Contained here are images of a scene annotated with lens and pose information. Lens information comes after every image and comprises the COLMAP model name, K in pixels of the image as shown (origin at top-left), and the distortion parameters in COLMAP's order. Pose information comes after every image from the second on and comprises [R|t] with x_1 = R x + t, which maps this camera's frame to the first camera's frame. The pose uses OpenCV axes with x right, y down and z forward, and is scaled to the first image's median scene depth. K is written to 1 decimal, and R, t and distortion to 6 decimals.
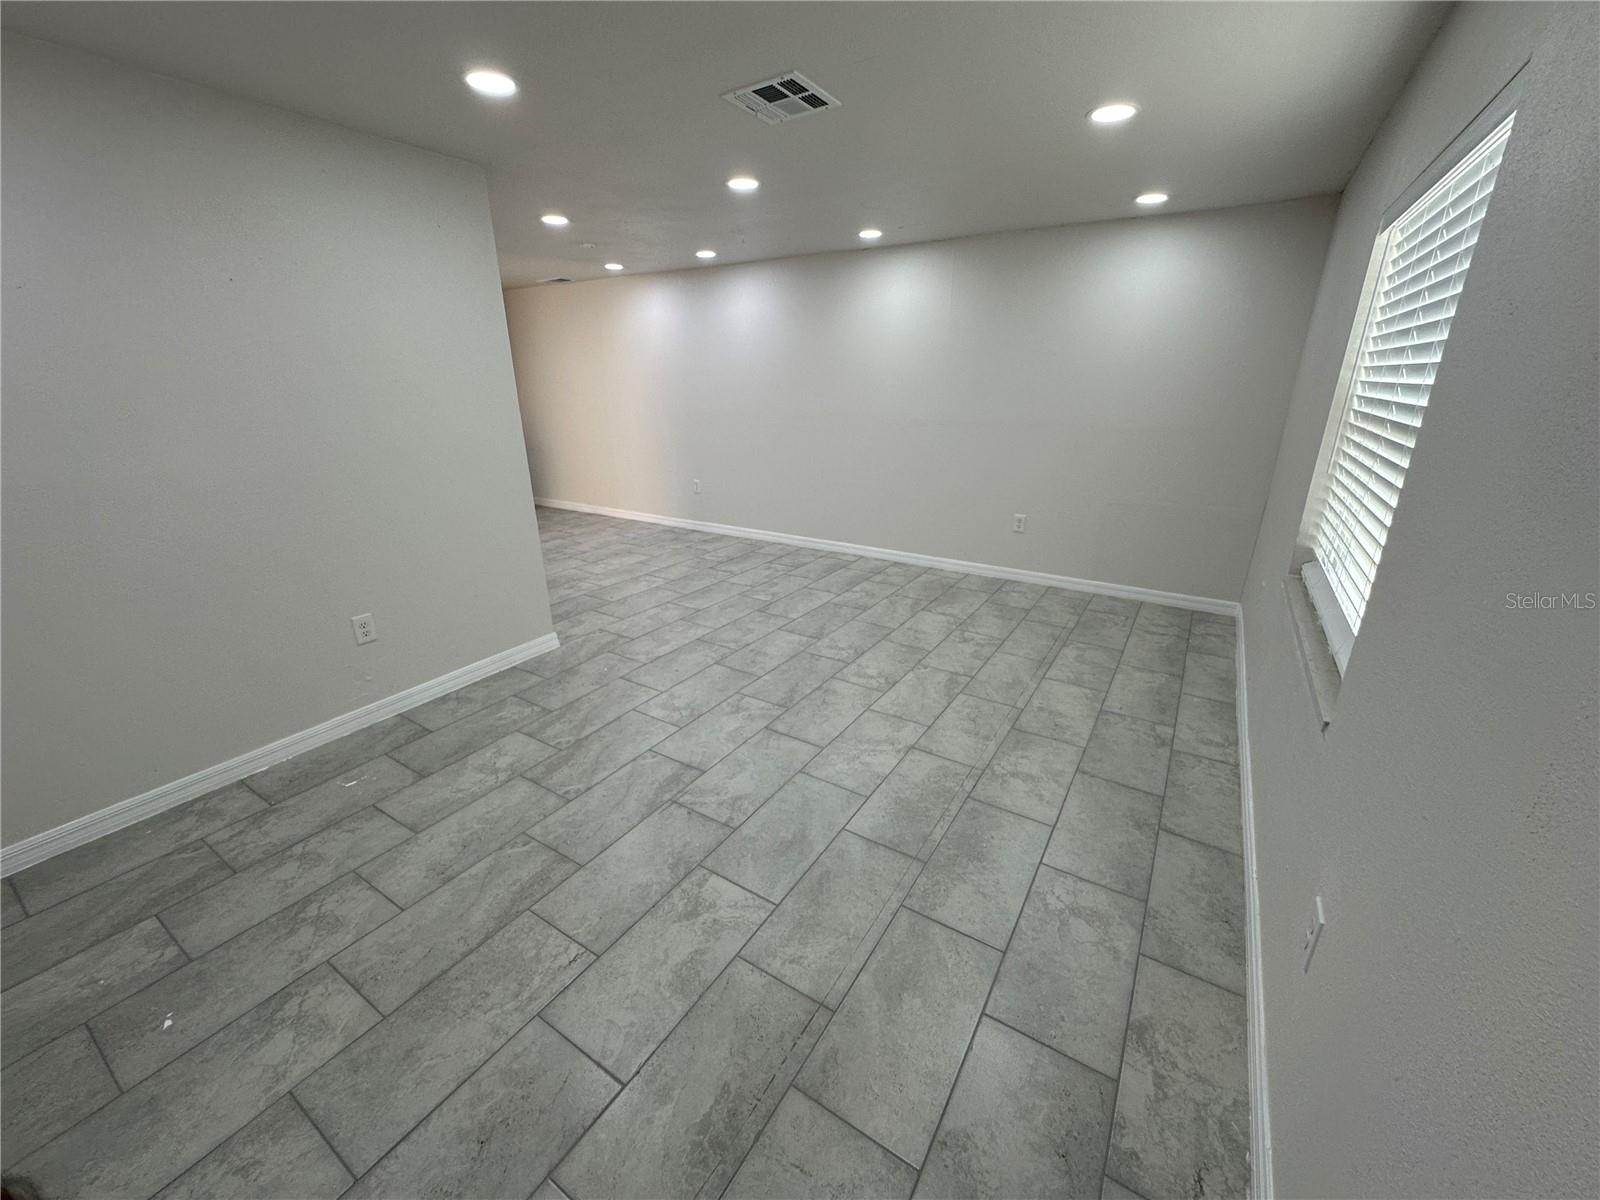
lens RADIAL K [[635.7, 0, 775.0], [0, 635.7, 610.6], [0, 0, 1]] dist [-0.002624, 0.001020]
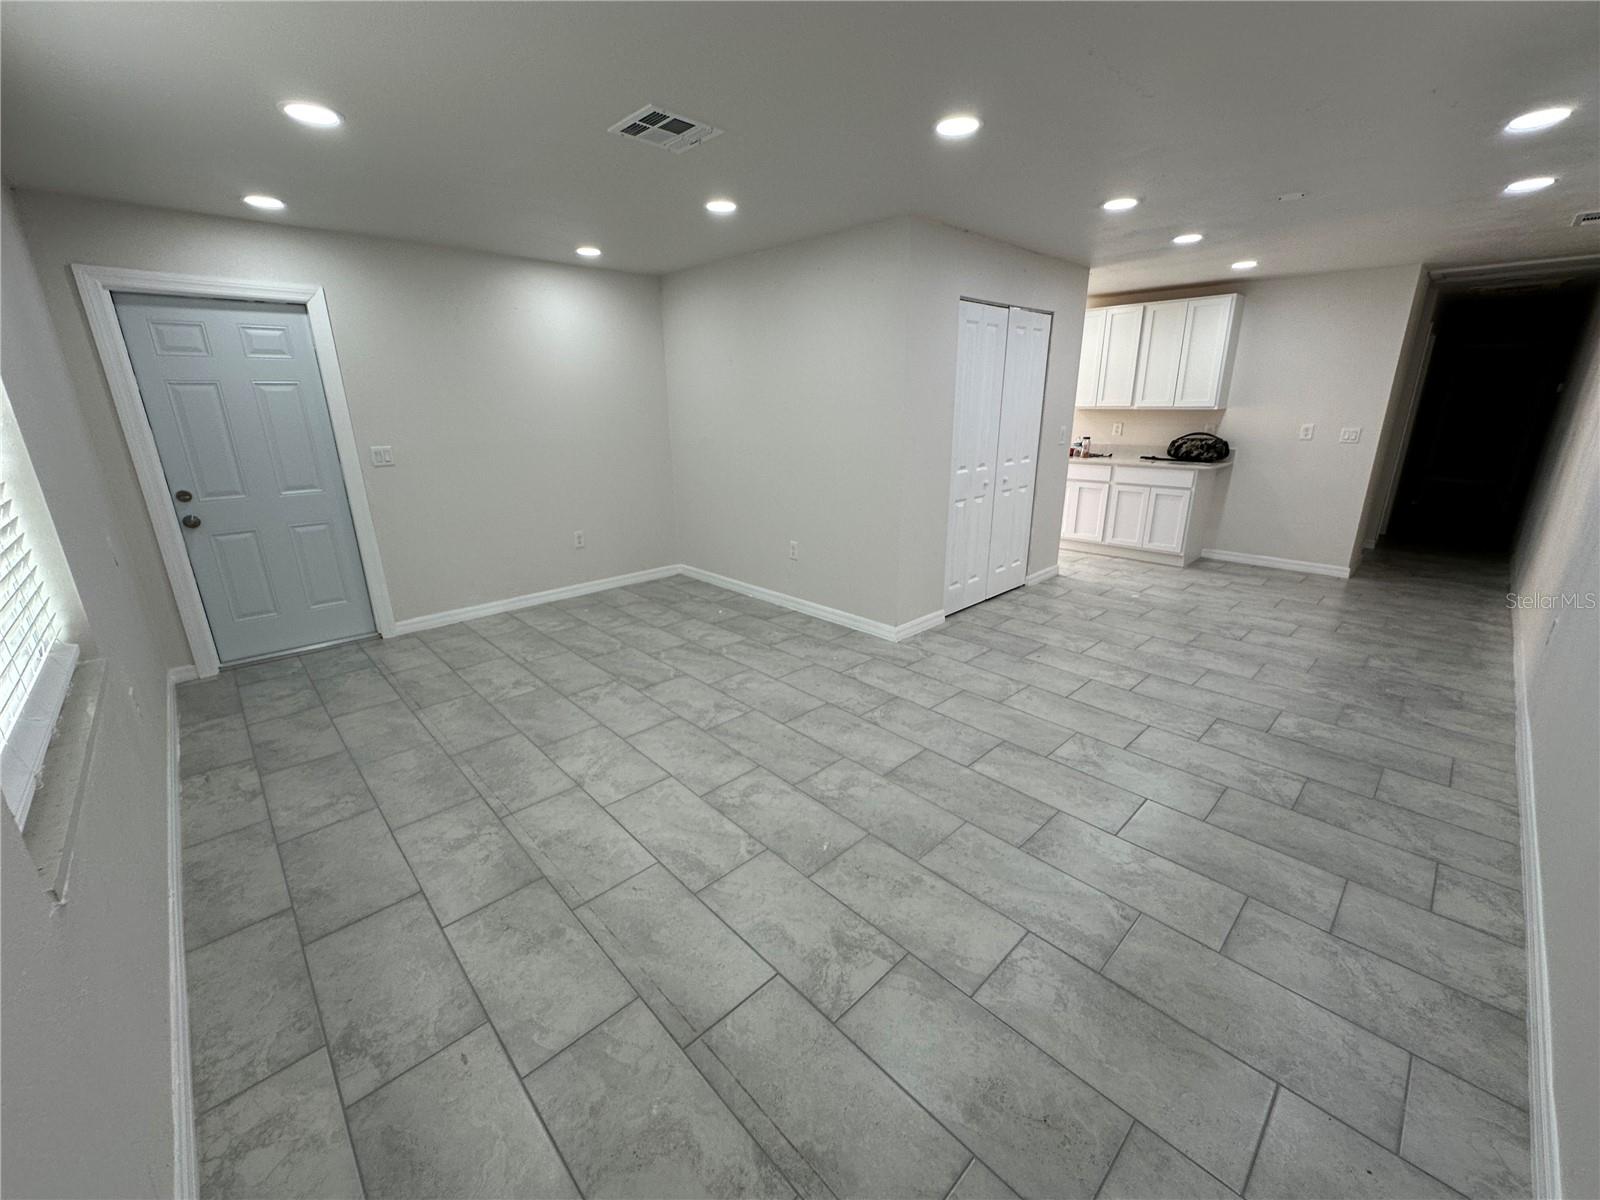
lens RADIAL K [[635.7, 0, 835.1], [0, 635.7, 618.1], [0, 0, 1]] dist [-0.002624, 0.001020]
pose [[-0.191880, 0.326488, -0.925520, 0.835475], [-0.333184, 0.865364, 0.374343, -0.434015], [0.923131, 0.380198, -0.057265, 1.160508]]
